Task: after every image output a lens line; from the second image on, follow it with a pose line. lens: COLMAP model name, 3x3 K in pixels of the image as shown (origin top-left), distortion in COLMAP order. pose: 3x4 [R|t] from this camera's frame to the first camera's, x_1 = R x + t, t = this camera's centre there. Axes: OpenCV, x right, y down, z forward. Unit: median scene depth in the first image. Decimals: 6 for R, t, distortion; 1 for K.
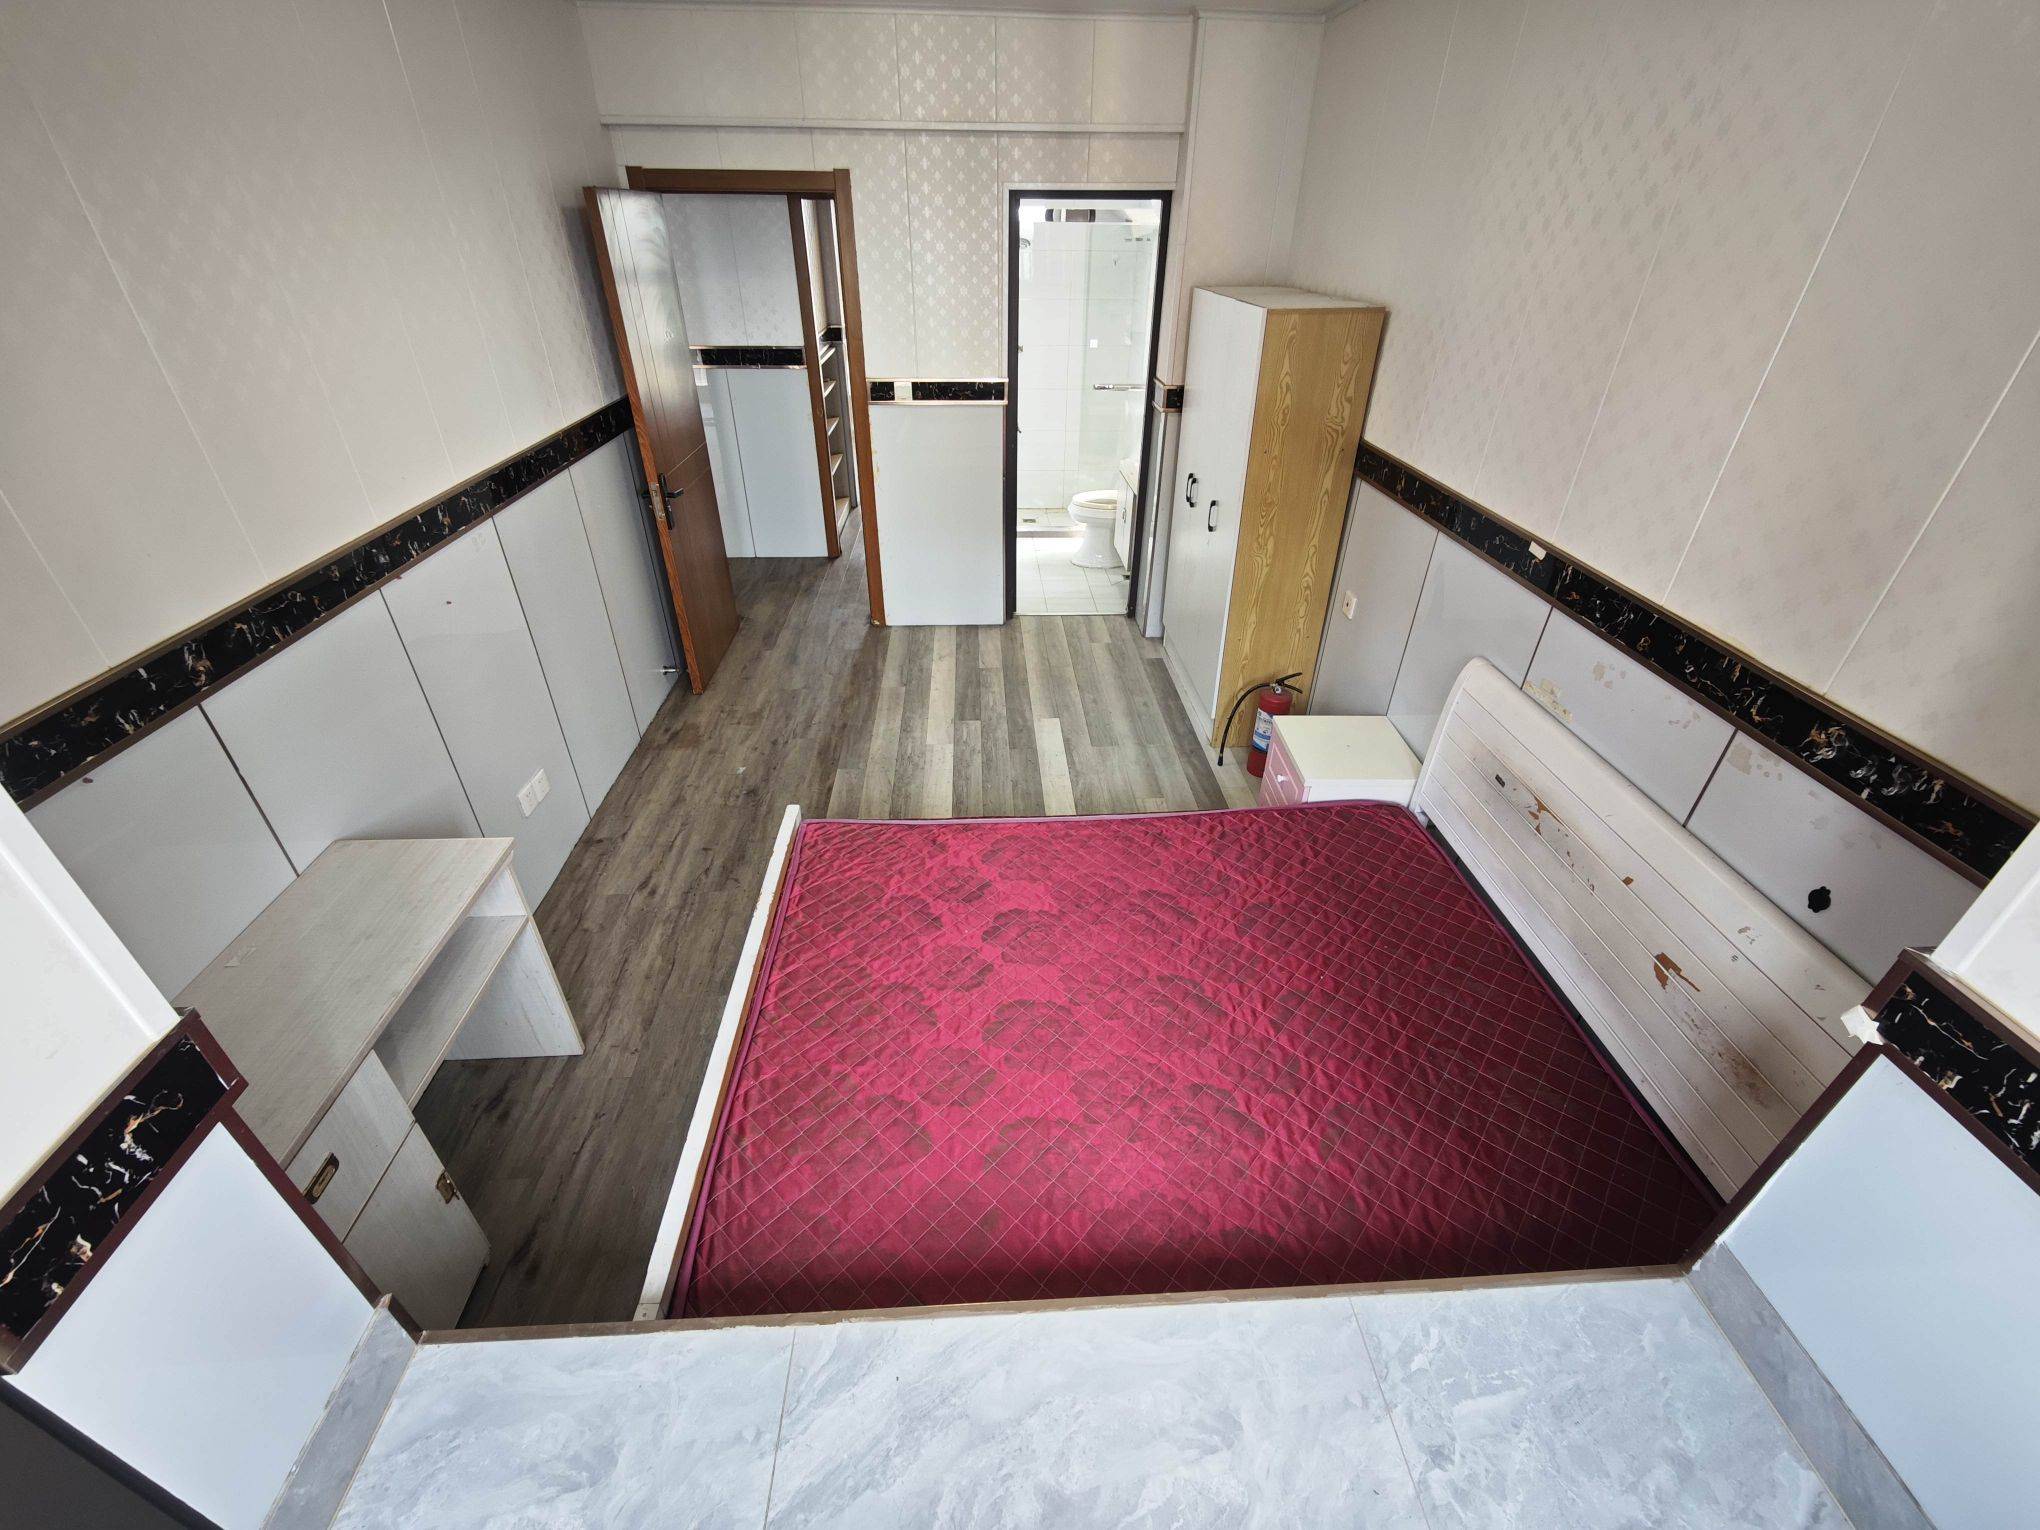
lens RADIAL K [[847.0, 0, 1022.6], [0, 847.0, 756.1], [0, 0, 1]] dist [-0.002294, 0.003587]
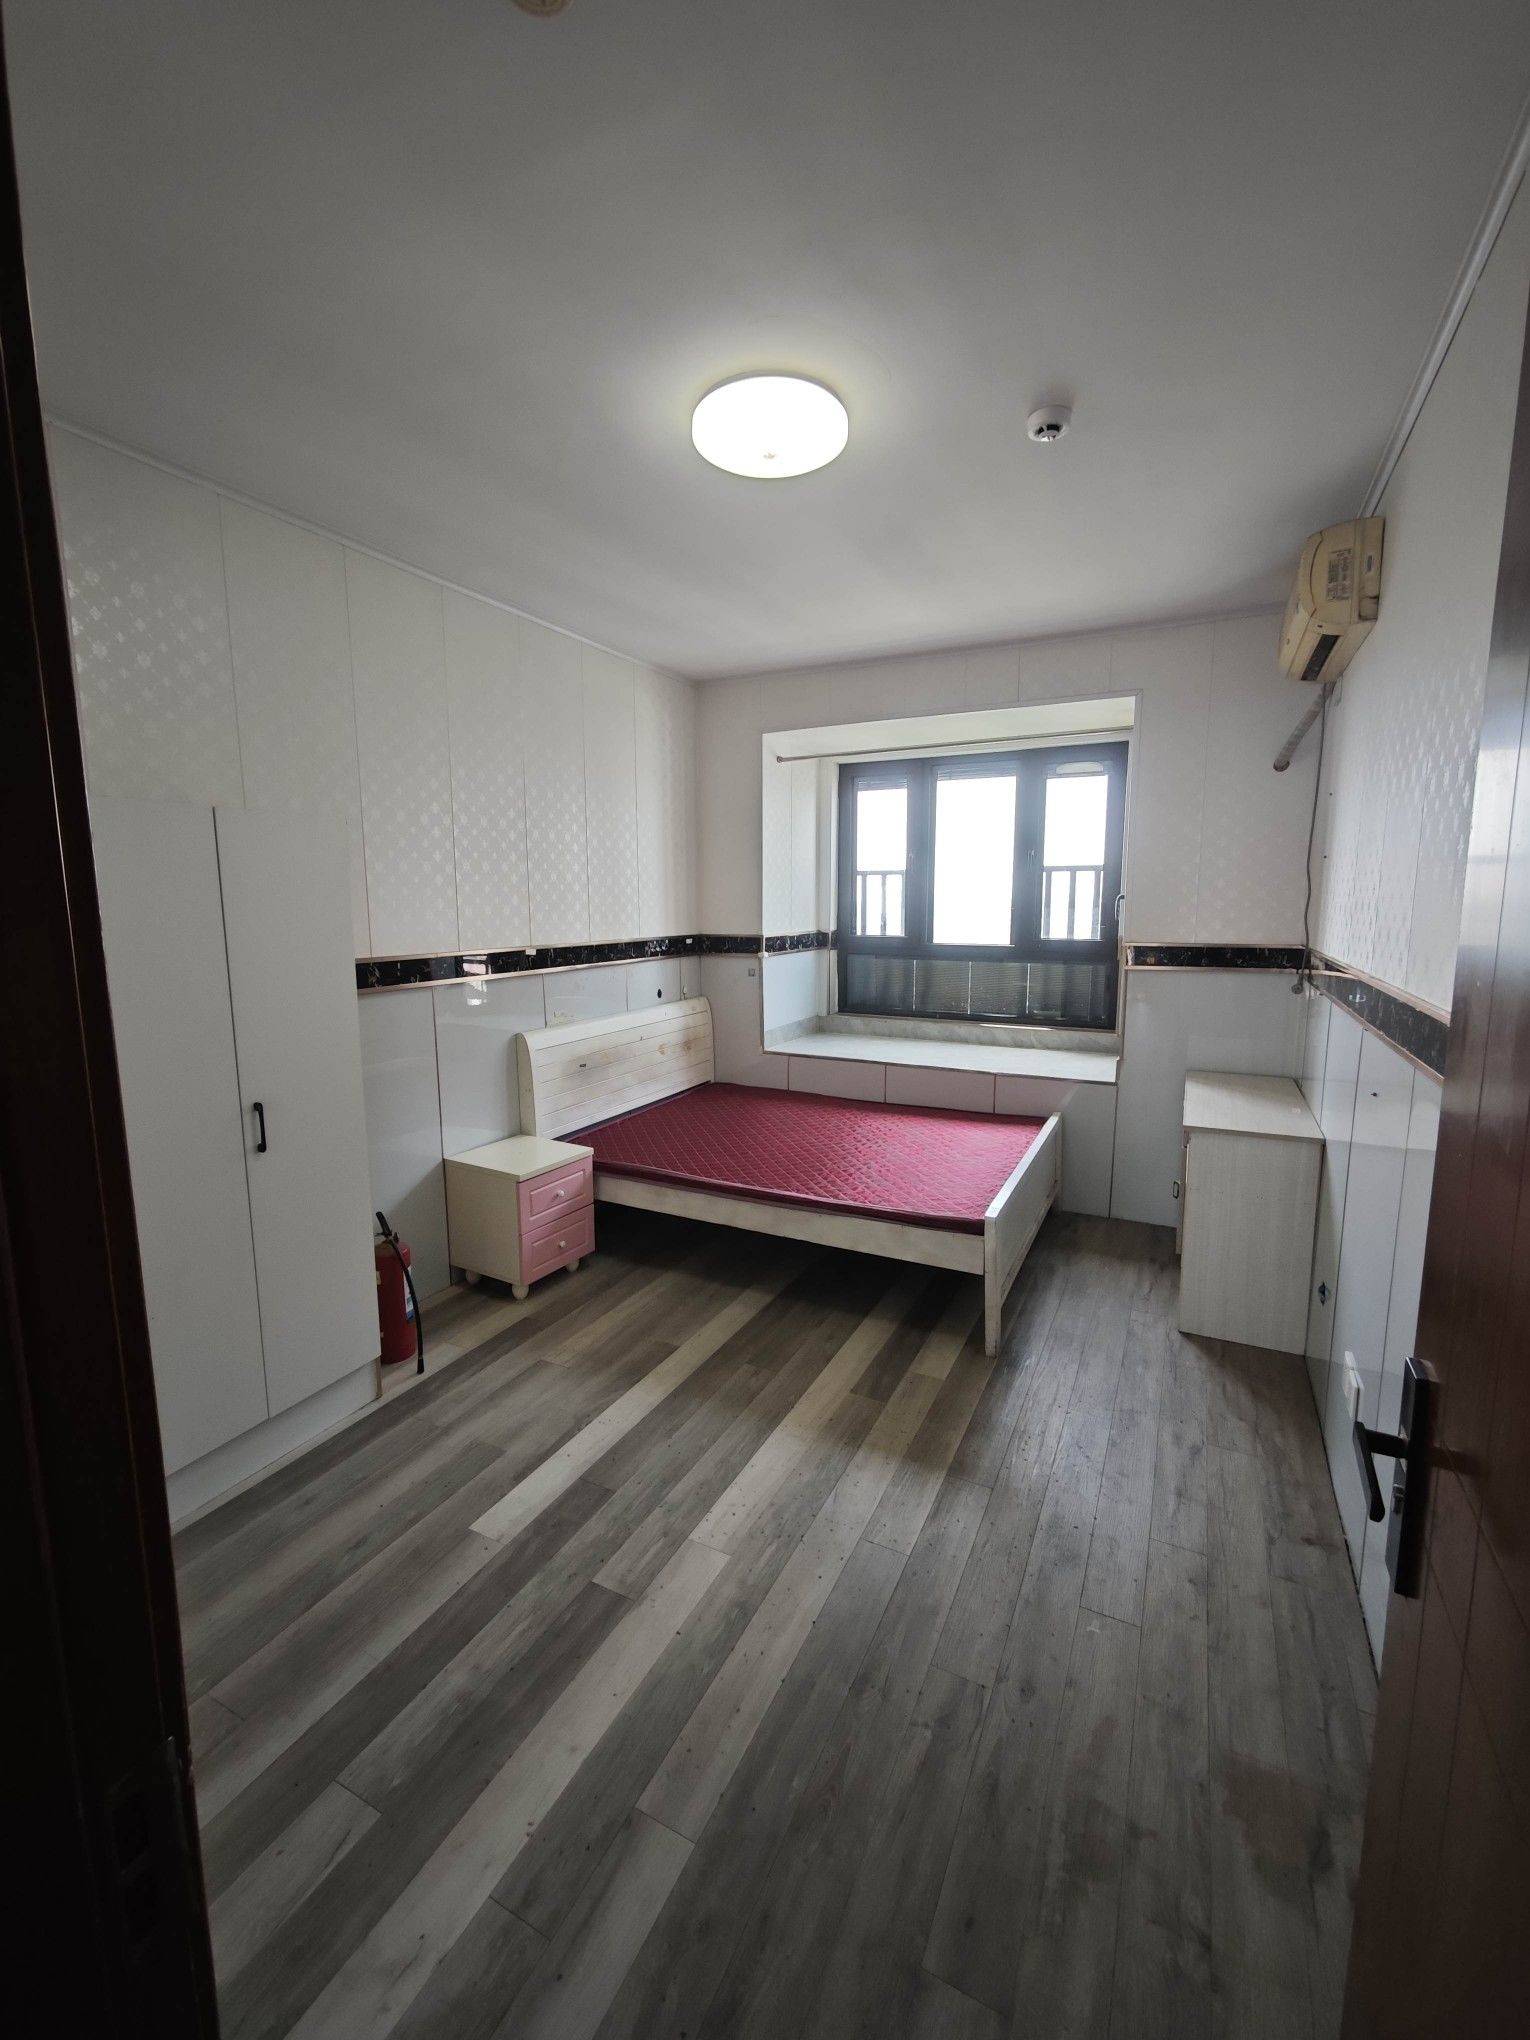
lens RADIAL K [[847.0, 0, 770.7], [0, 847.0, 1020.8], [0, 0, 1]] dist [-0.002294, 0.003587]
pose [[-0.867086, -0.083762, 0.491067, -0.361873], [0.258620, 0.766826, 0.587447, -0.564819], [-0.425768, 0.636367, -0.643241, 1.109127]]
